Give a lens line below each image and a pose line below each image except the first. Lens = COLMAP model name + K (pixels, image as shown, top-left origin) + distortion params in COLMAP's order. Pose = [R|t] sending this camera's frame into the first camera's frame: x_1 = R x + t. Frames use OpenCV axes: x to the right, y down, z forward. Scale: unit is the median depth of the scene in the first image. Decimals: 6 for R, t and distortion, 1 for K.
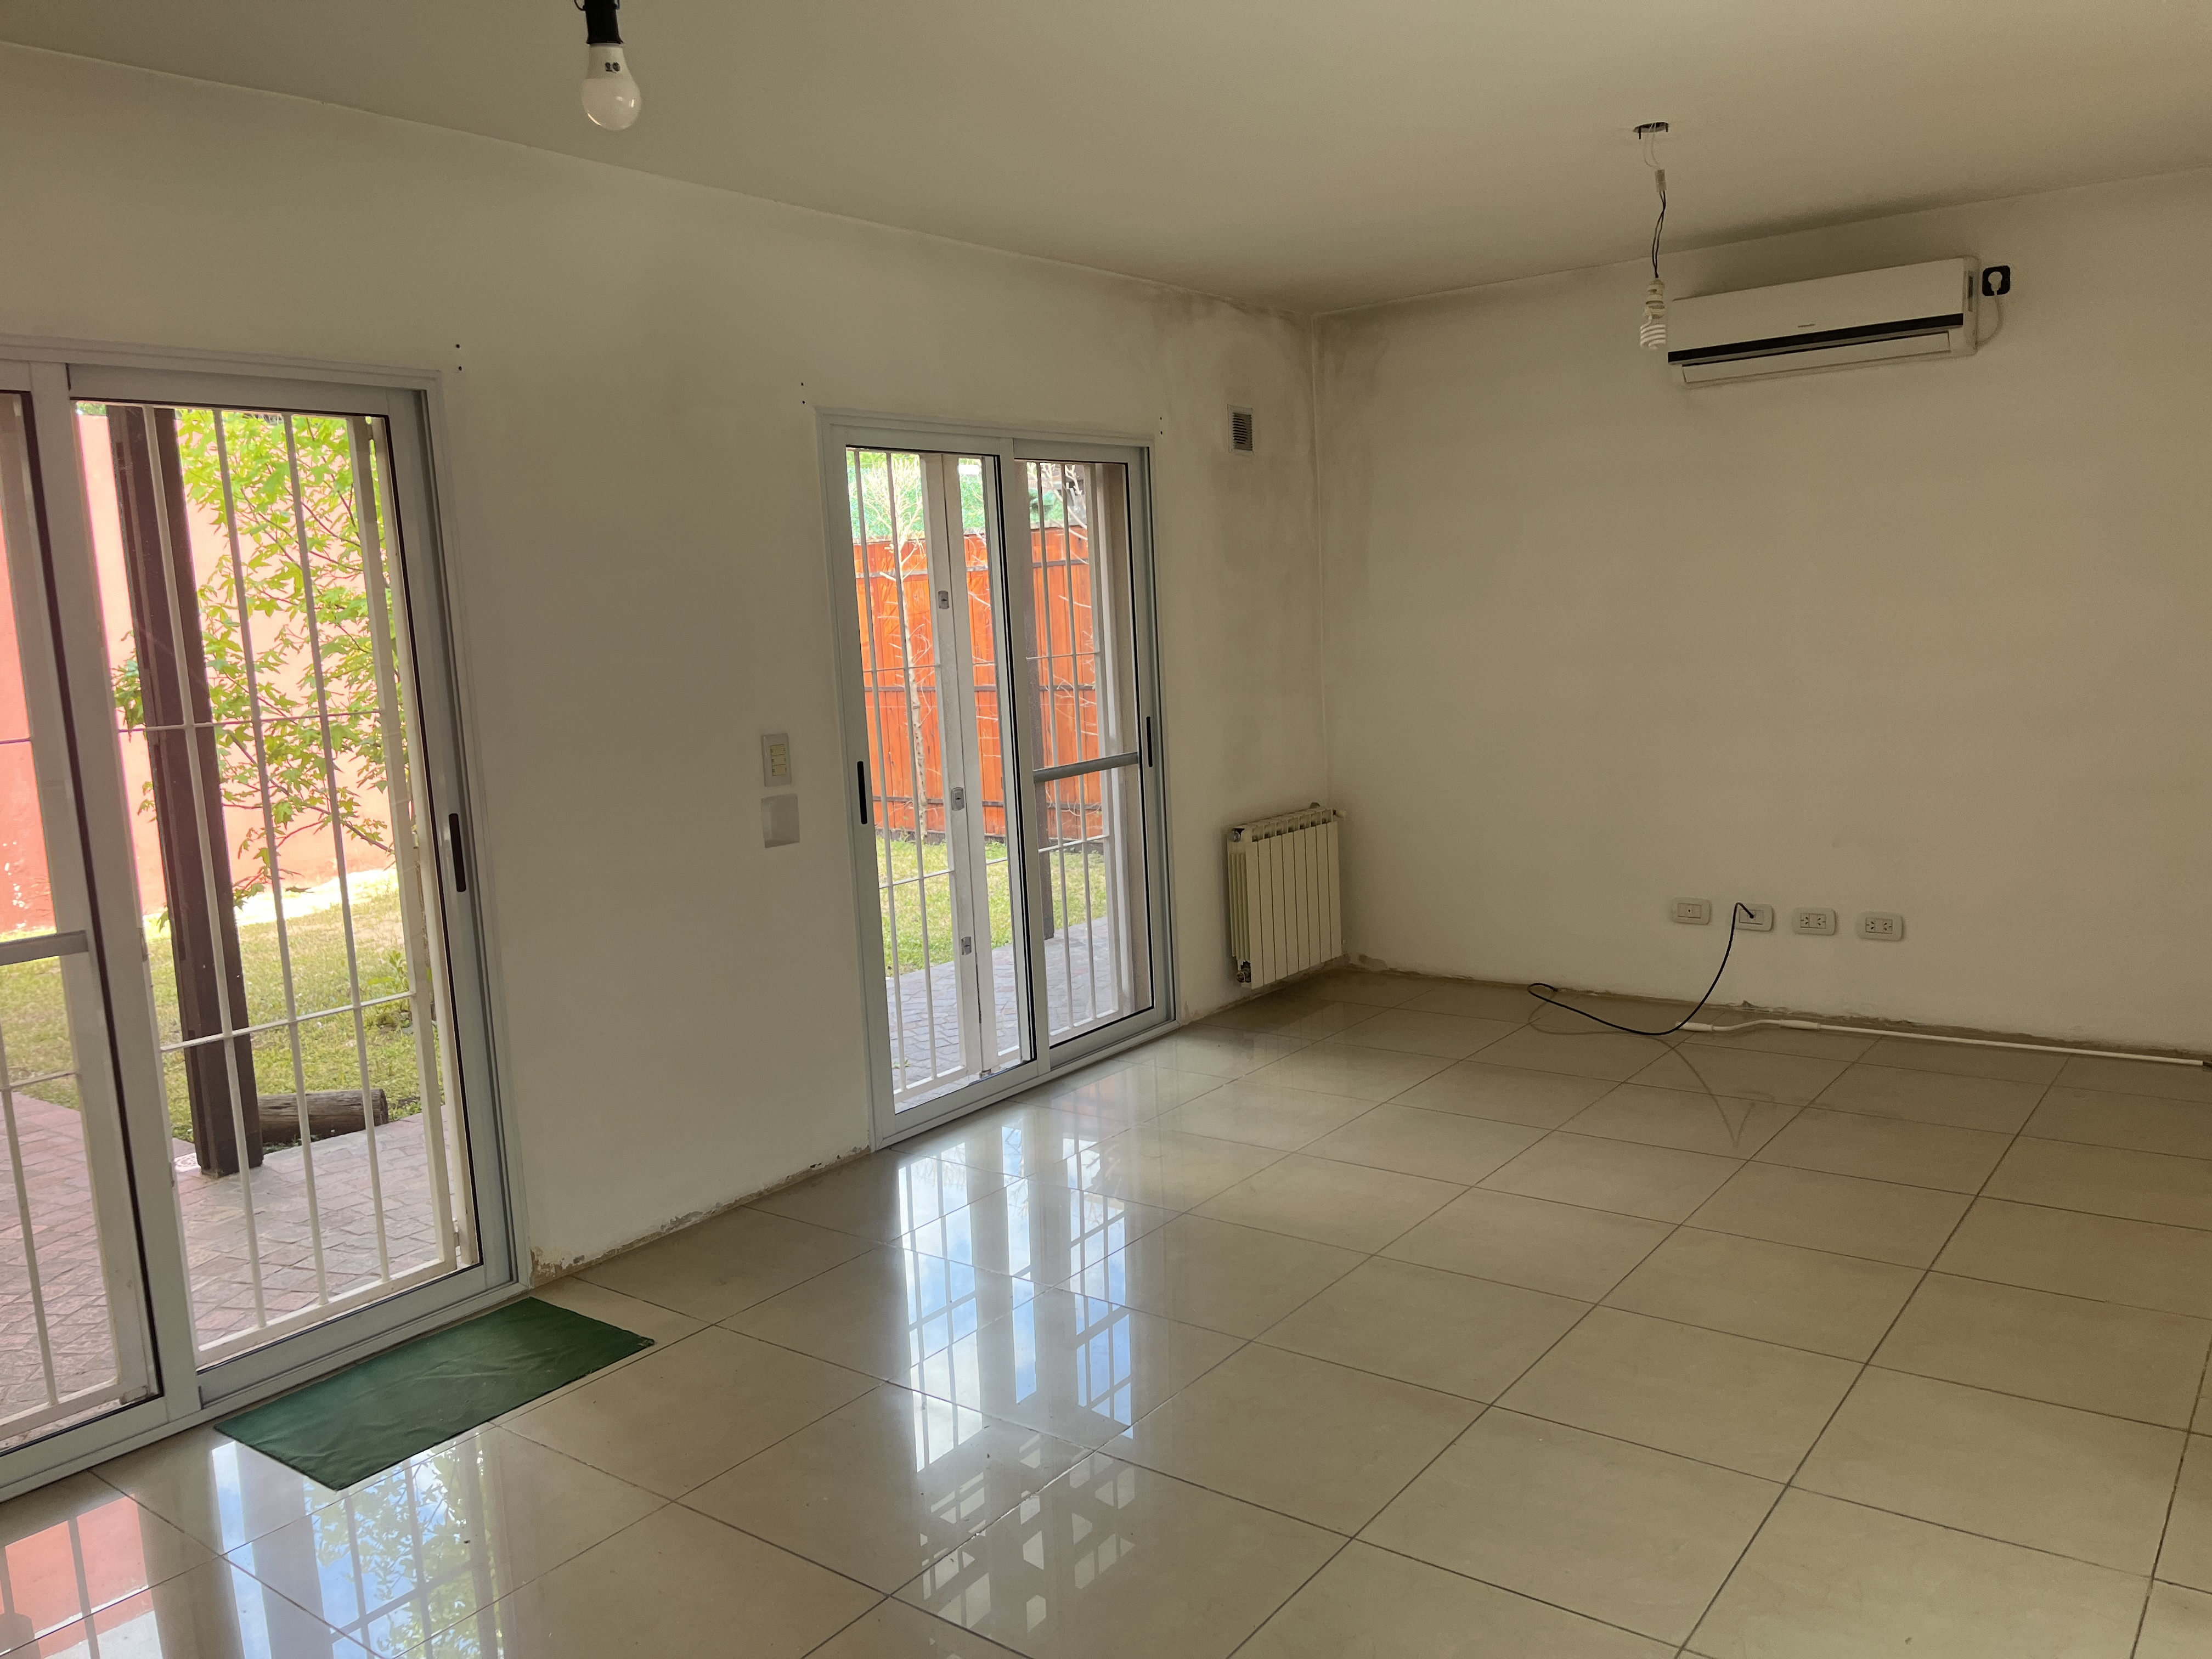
lens RADIAL K [[1692.5, 0, 1110.0], [0, 1692.5, 832.1], [0, 0, 1]] dist [0.069865, -0.079863]
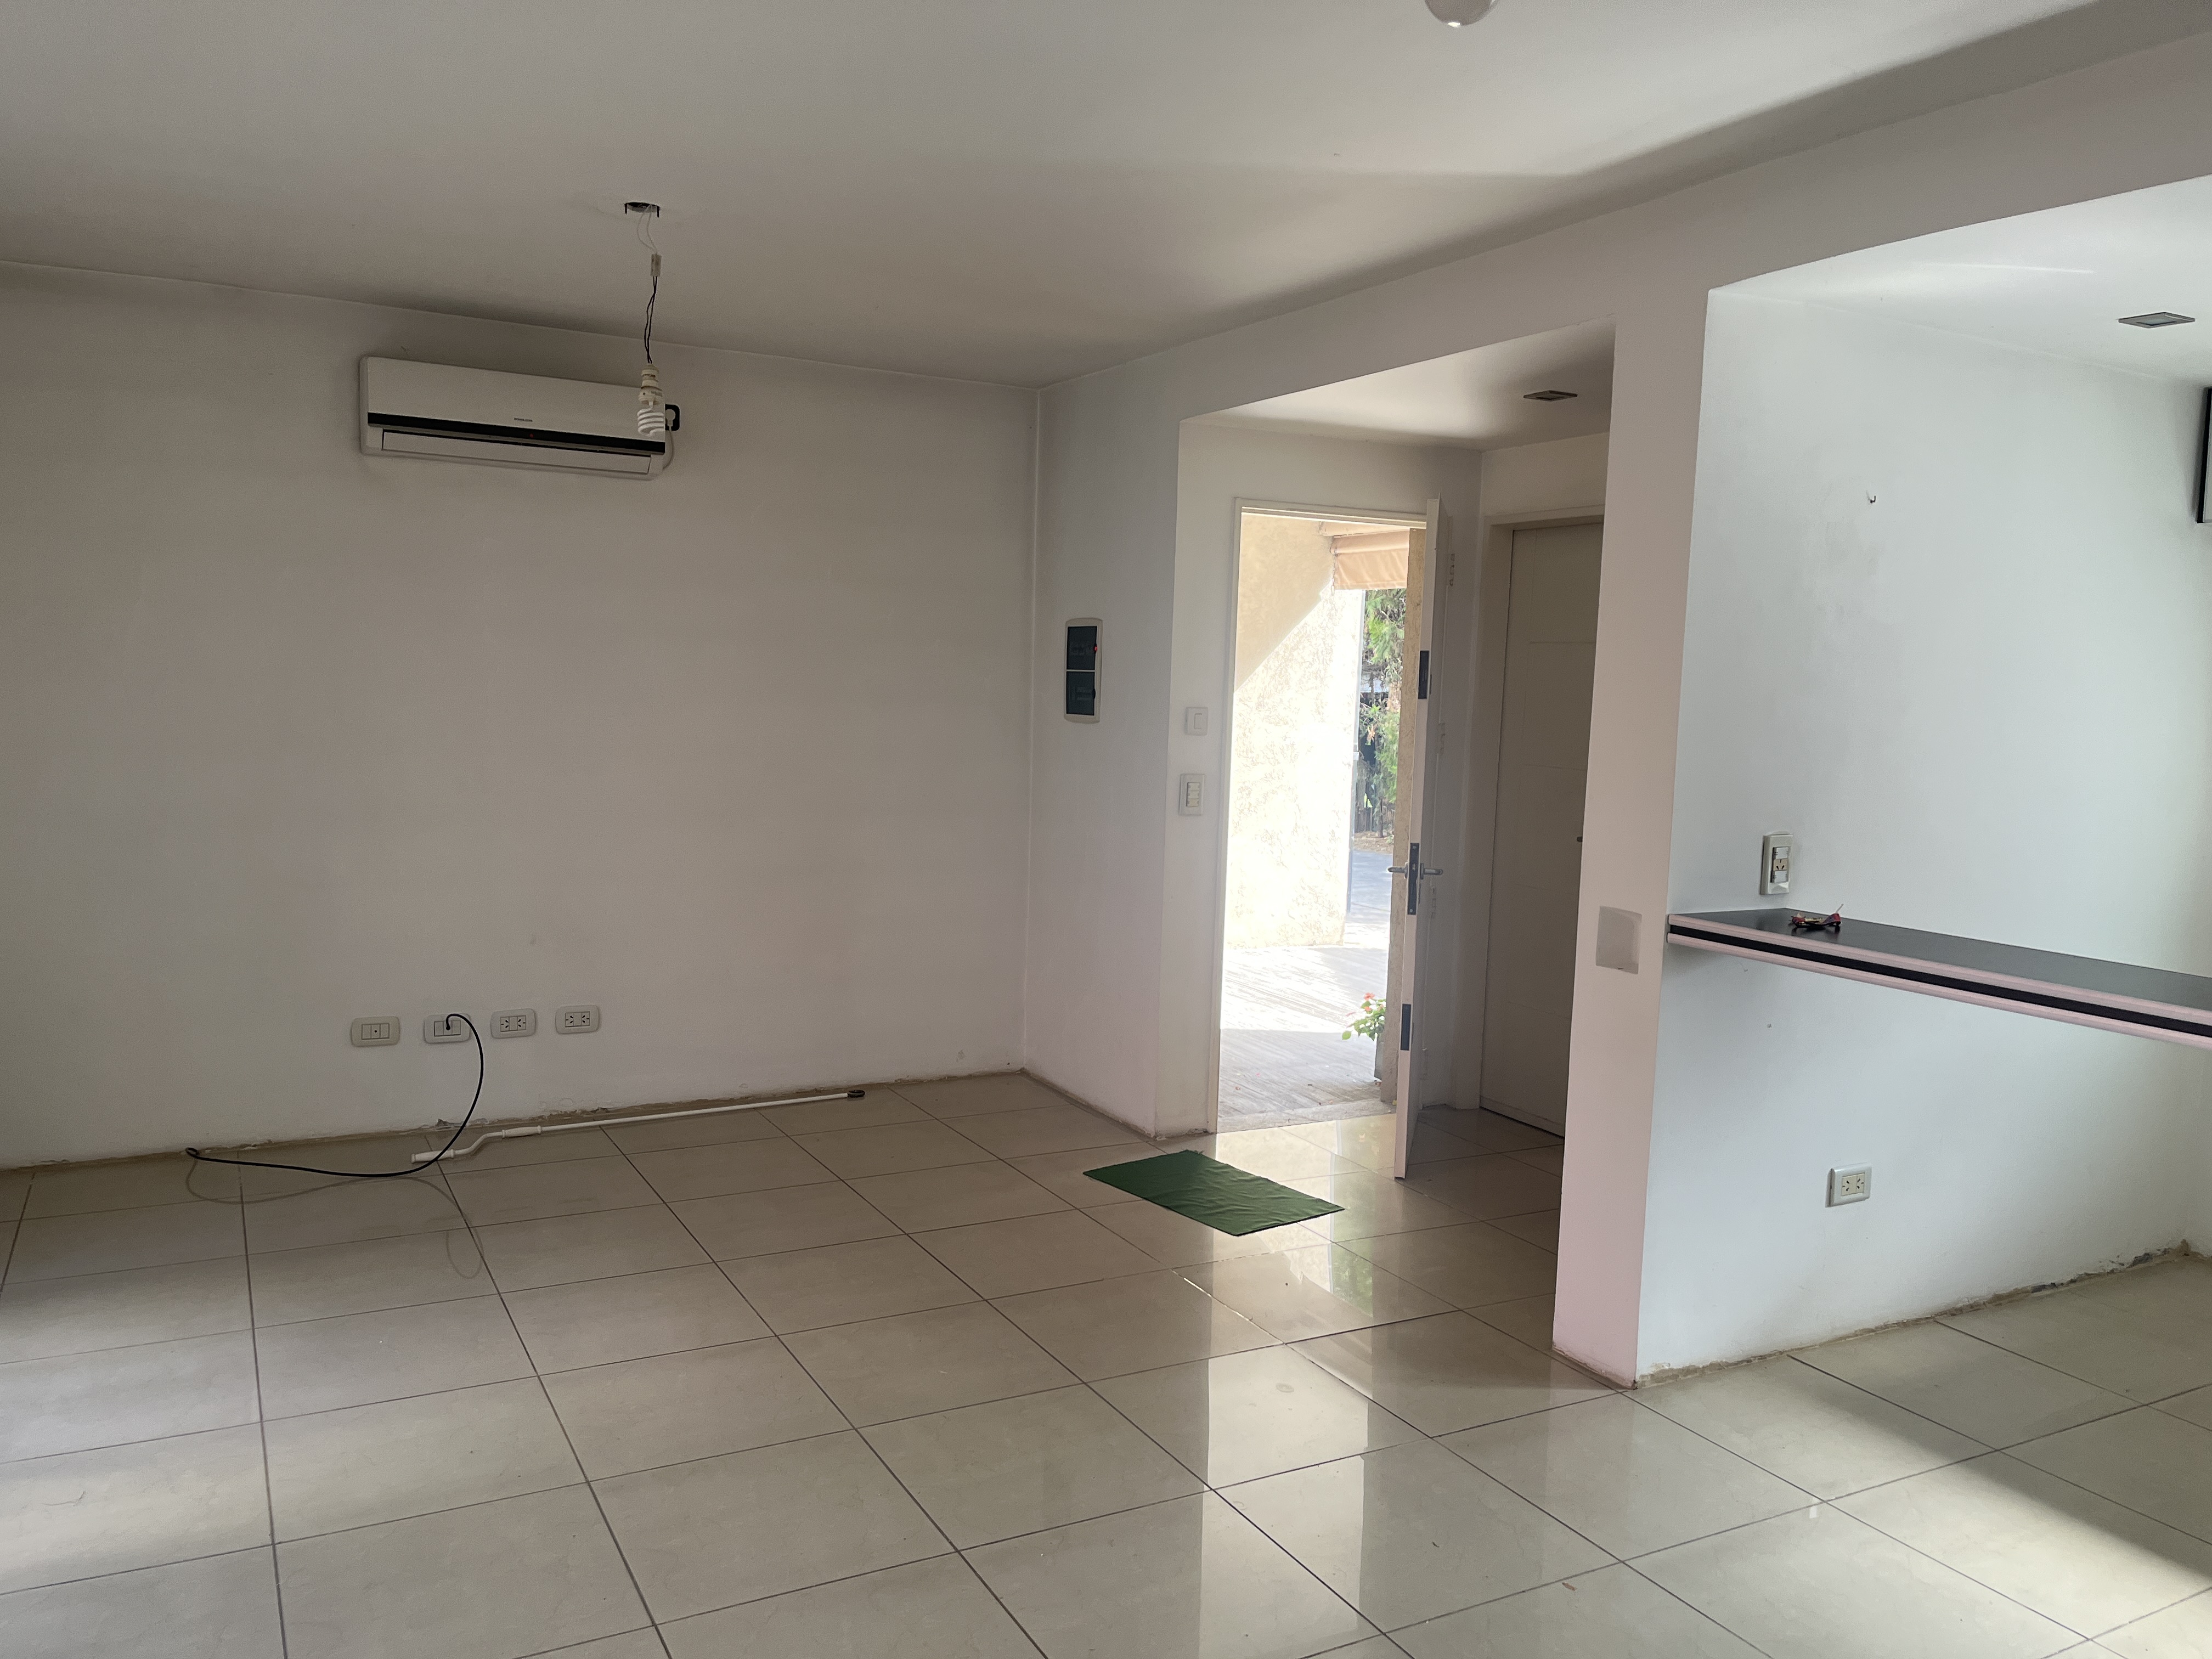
lens RADIAL K [[1692.5, 0, 1090.6], [0, 1692.5, 838.0], [0, 0, 1]] dist [0.069865, -0.079863]
pose [[0.417065, -0.025276, 0.908525, -0.342441], [0.067946, 0.997683, -0.003435, -0.028691], [-0.906333, 0.063163, 0.417816, 0.295242]]
